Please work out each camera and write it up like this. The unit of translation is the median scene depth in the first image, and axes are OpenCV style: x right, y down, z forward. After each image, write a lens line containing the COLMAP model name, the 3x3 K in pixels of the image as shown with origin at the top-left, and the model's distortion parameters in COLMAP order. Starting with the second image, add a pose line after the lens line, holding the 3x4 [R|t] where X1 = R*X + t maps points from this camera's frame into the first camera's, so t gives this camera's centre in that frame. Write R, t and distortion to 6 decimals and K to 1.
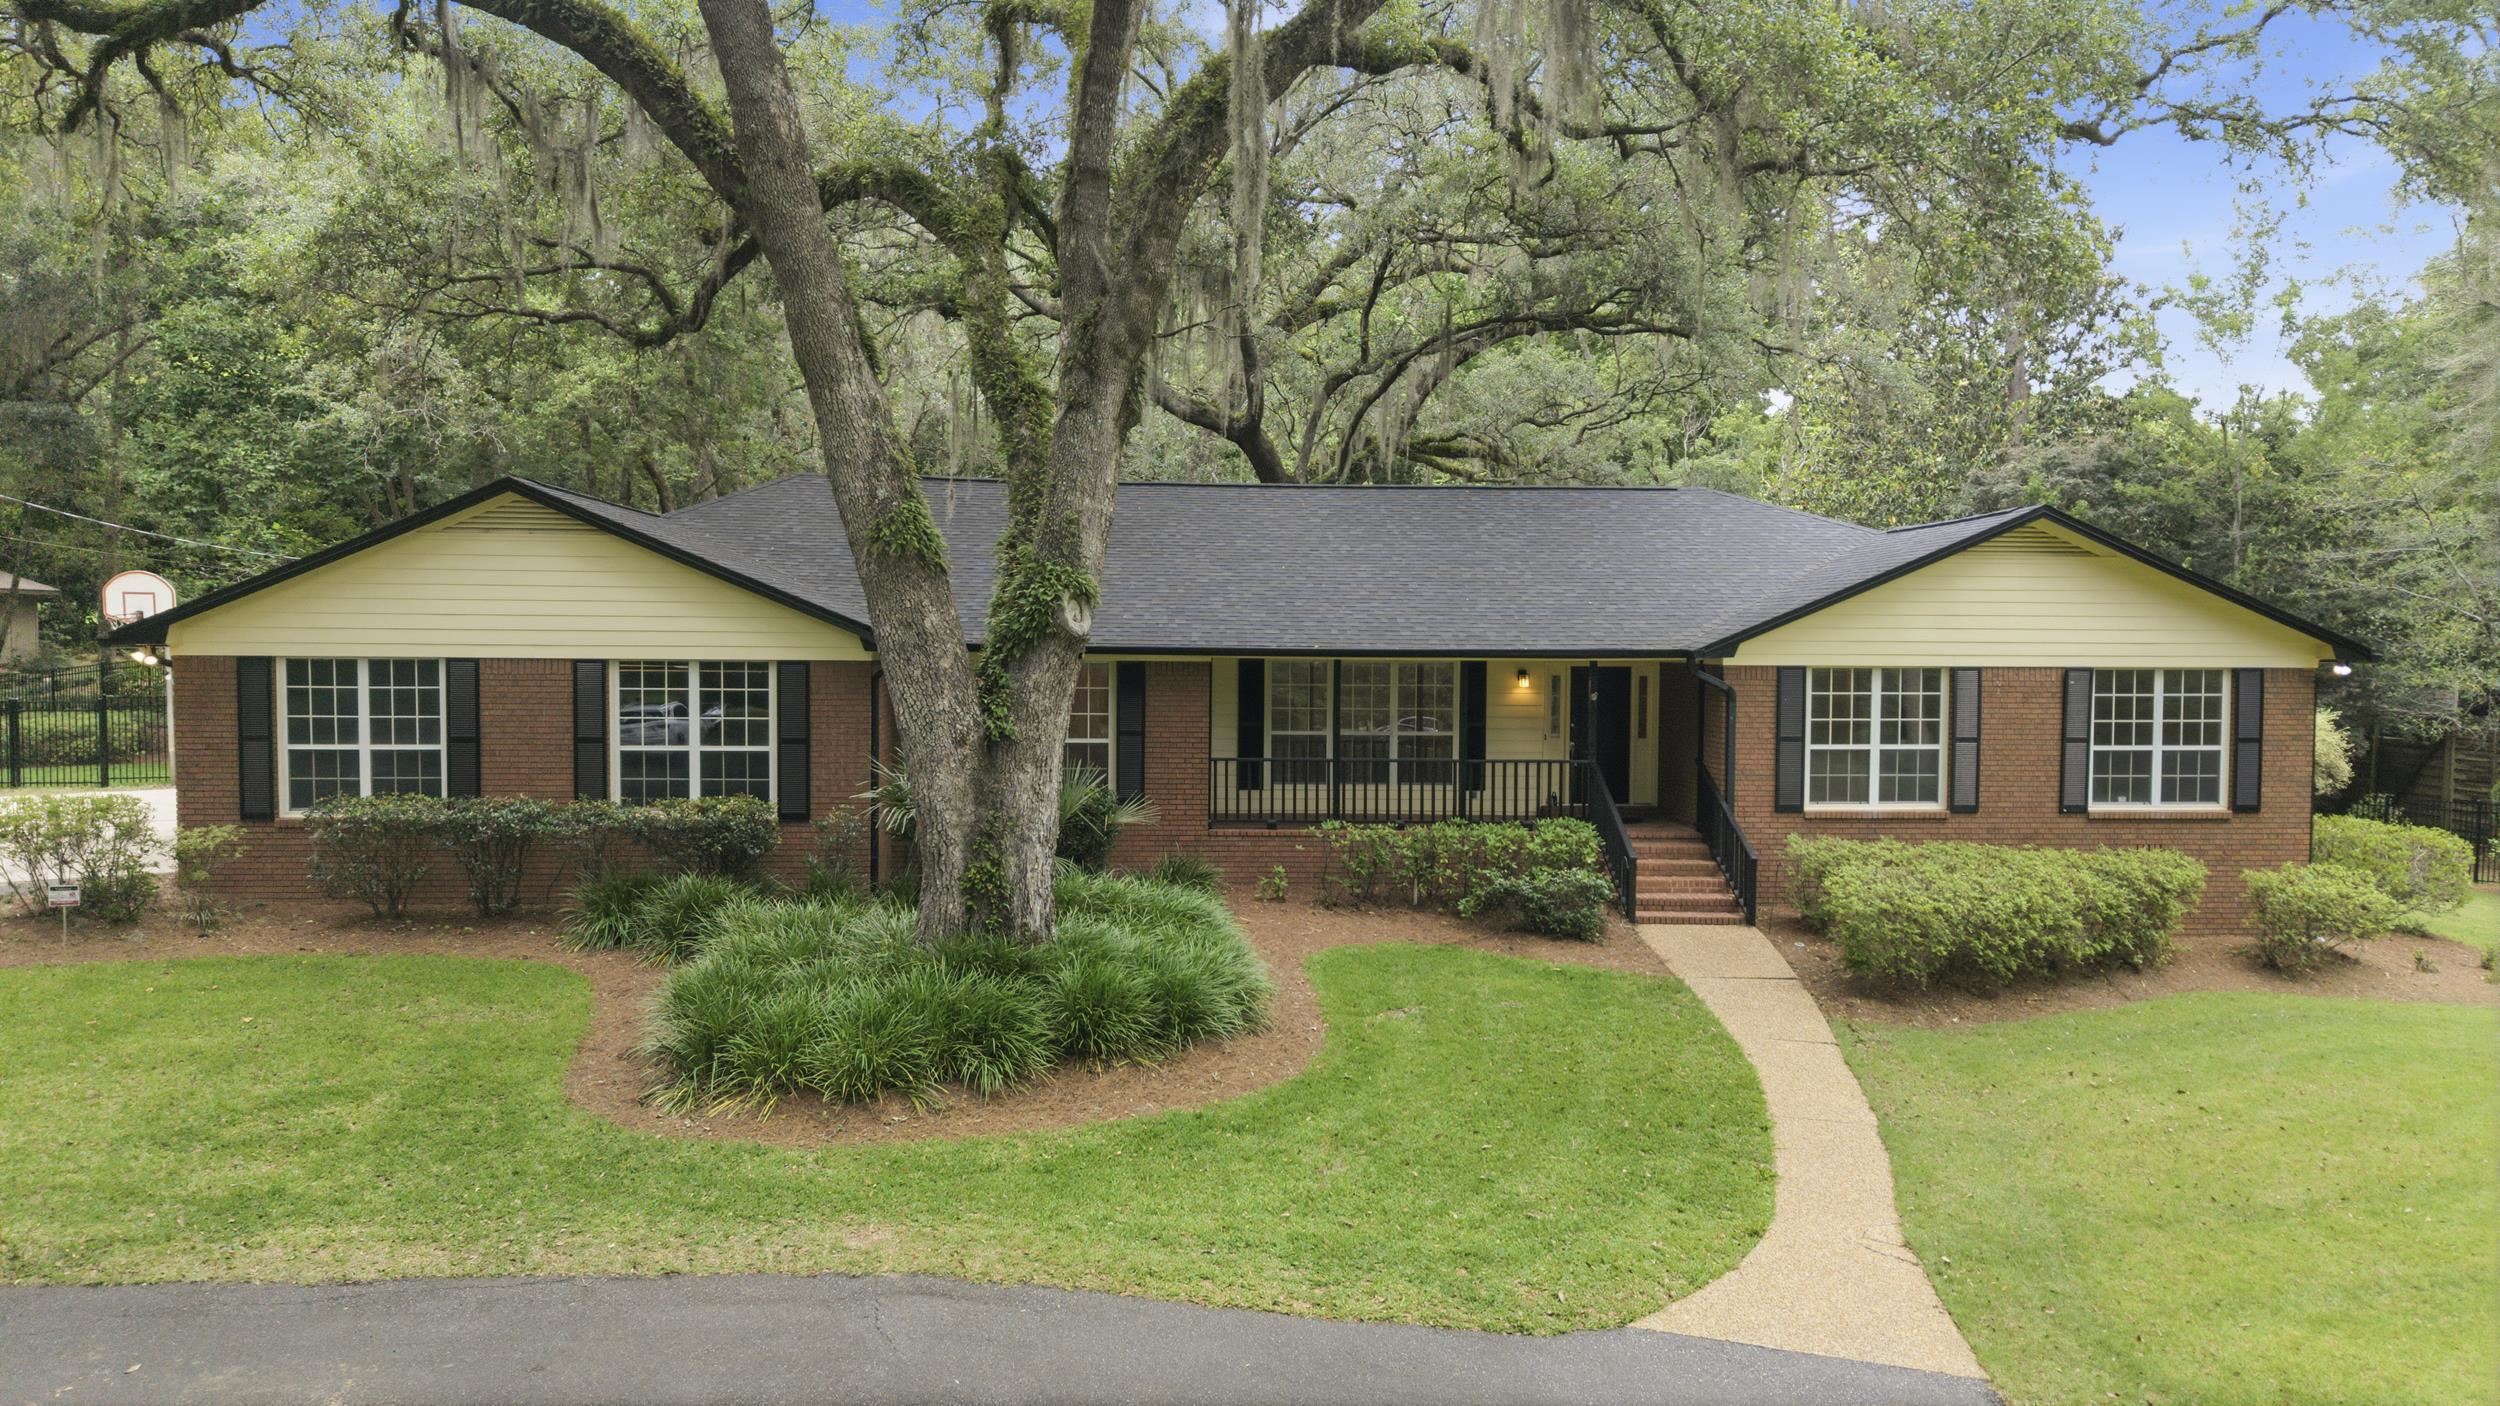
lens RADIAL K [[1682.1, 0, 1250.0], [0, 1682.1, 703.0], [0, 0, 1]] dist [0.008878, -0.000697]
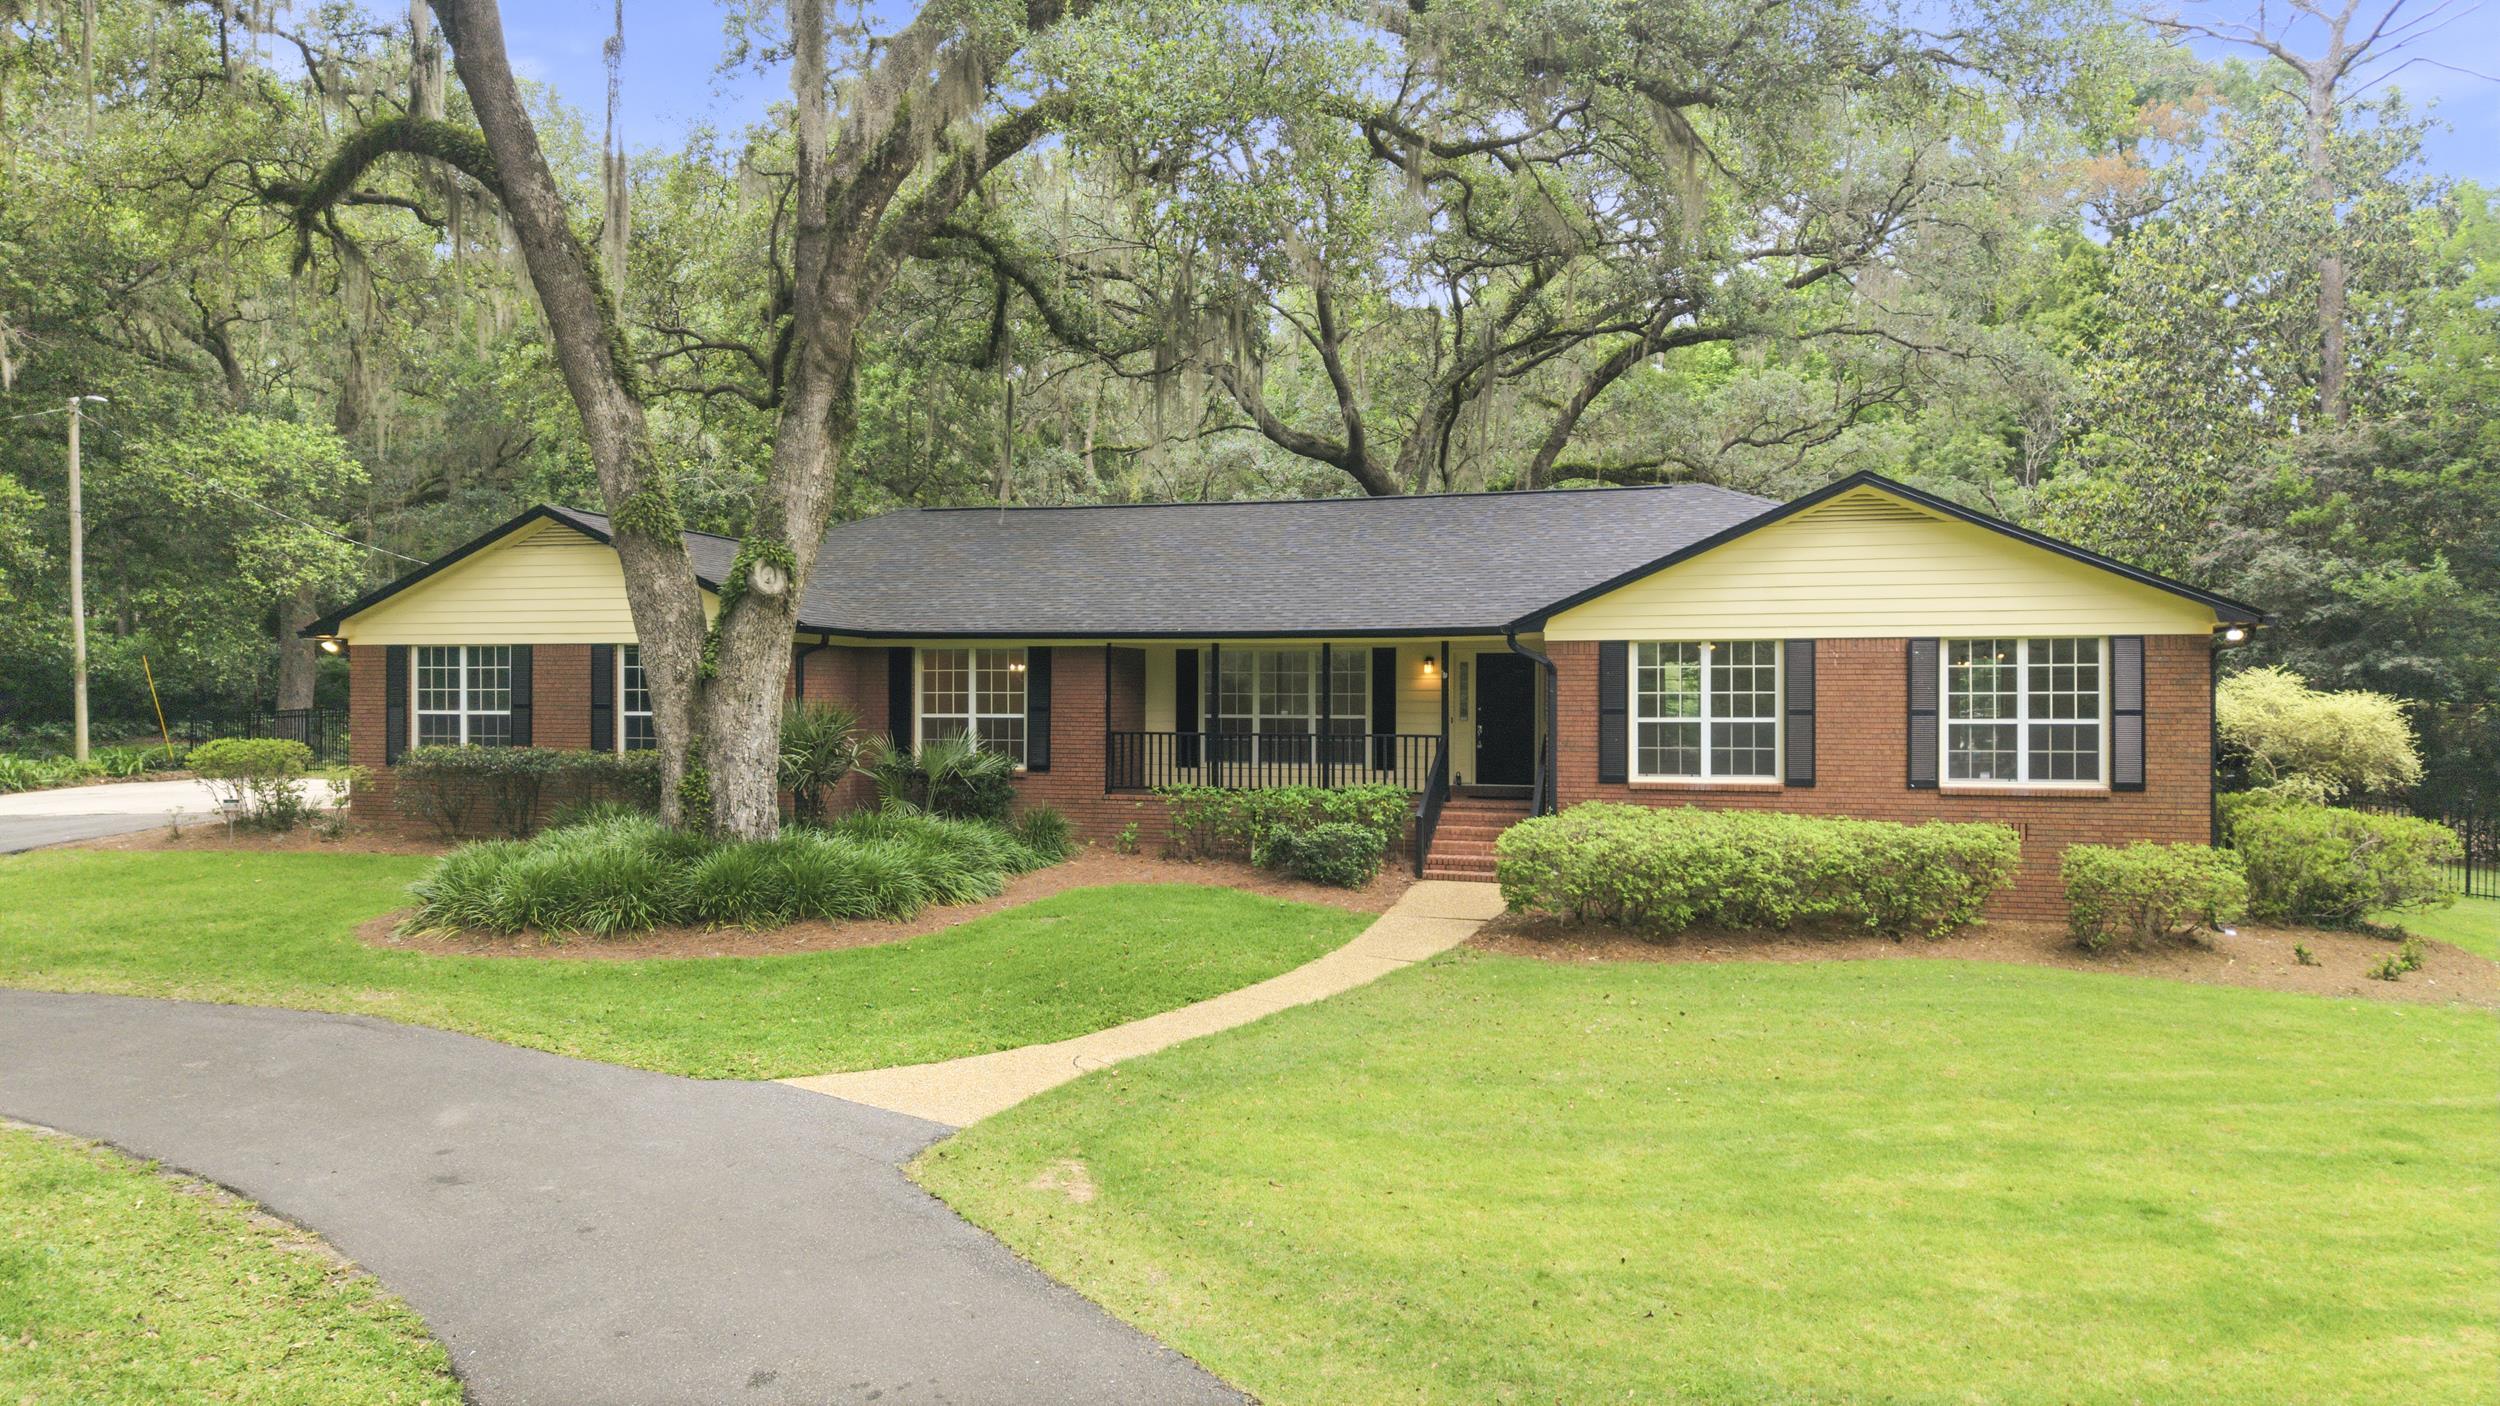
lens RADIAL K [[1692.1, 0, 1250.9], [0, 1692.1, 676.2], [0, 0, 1]] dist [-0.003061, -0.000595]
pose [[0.942490, -0.009330, -0.334104, 0.453953], [-0.010777, 0.998242, -0.058279, 0.062145], [0.334060, 0.058528, 0.940733, -0.038417]]
